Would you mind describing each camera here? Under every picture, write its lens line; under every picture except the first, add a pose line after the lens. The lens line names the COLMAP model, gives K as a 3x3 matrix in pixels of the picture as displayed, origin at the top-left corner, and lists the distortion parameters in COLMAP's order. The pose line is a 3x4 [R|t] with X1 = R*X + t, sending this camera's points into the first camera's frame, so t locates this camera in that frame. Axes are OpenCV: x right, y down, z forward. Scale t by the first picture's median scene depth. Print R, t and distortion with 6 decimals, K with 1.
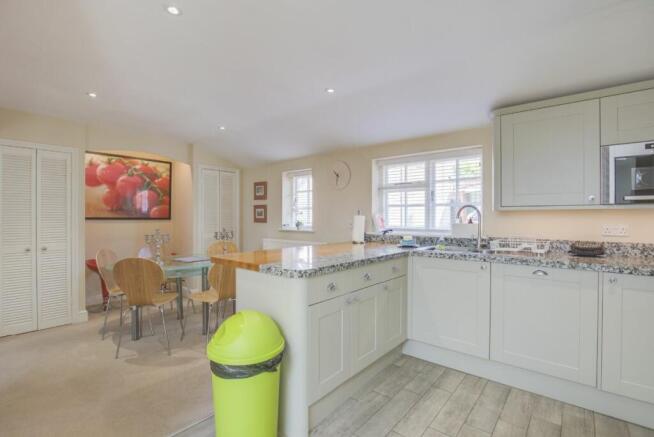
lens RADIAL K [[304.8, 0, 323.3], [0, 304.8, 218.2], [0, 0, 1]] dist [-0.016730, -0.000293]
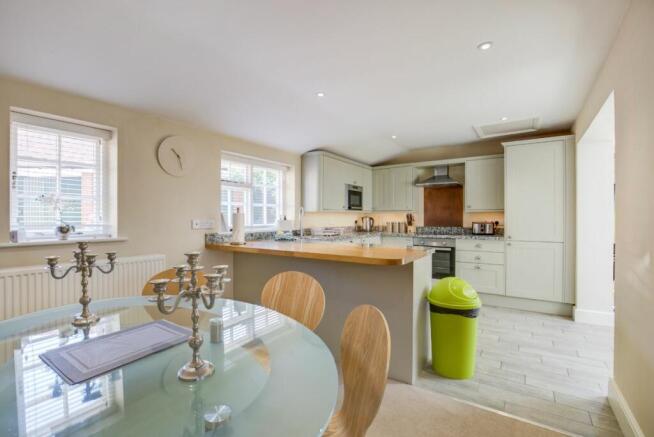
lens RADIAL K [[304.8, 0, 323.3], [0, 304.8, 218.2], [0, 0, 1]] dist [-0.016730, -0.000293]
pose [[-0.110566, -0.002227, 0.993866, -1.146075], [0.007429, 0.999968, 0.003067, 0.008582], [-0.993841, 0.007722, -0.110546, 1.233224]]
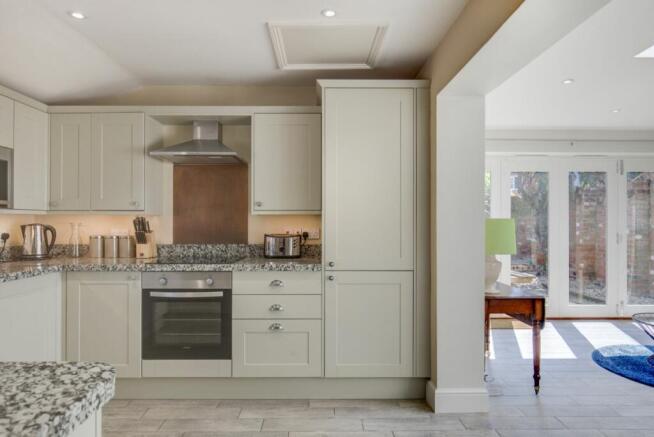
lens RADIAL K [[401.1, 0, 323.7], [0, 401.1, 219.9], [0, 0, 1]] dist [-0.002962, 0.000732]
pose [[-0.656469, 0.001546, 0.754352, -0.439704], [0.005159, 0.999984, 0.002440, -0.003489], [-0.754336, 0.005494, -0.656466, 0.787841]]
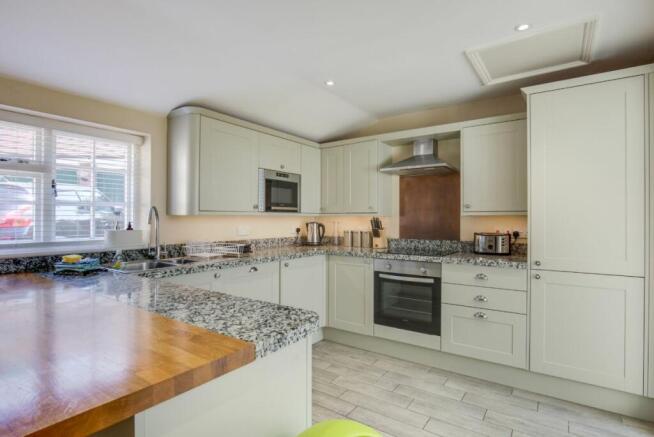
lens RADIAL K [[340.4, 0, 327.0], [0, 340.4, 218.5], [0, 0, 1]] dist [-0.015546, 0.000654]
pose [[-0.093382, 0.000060, 0.995630, -0.528072], [0.006244, 0.999980, 0.000525, -0.011199], [-0.995611, 0.006266, -0.093380, 0.730942]]
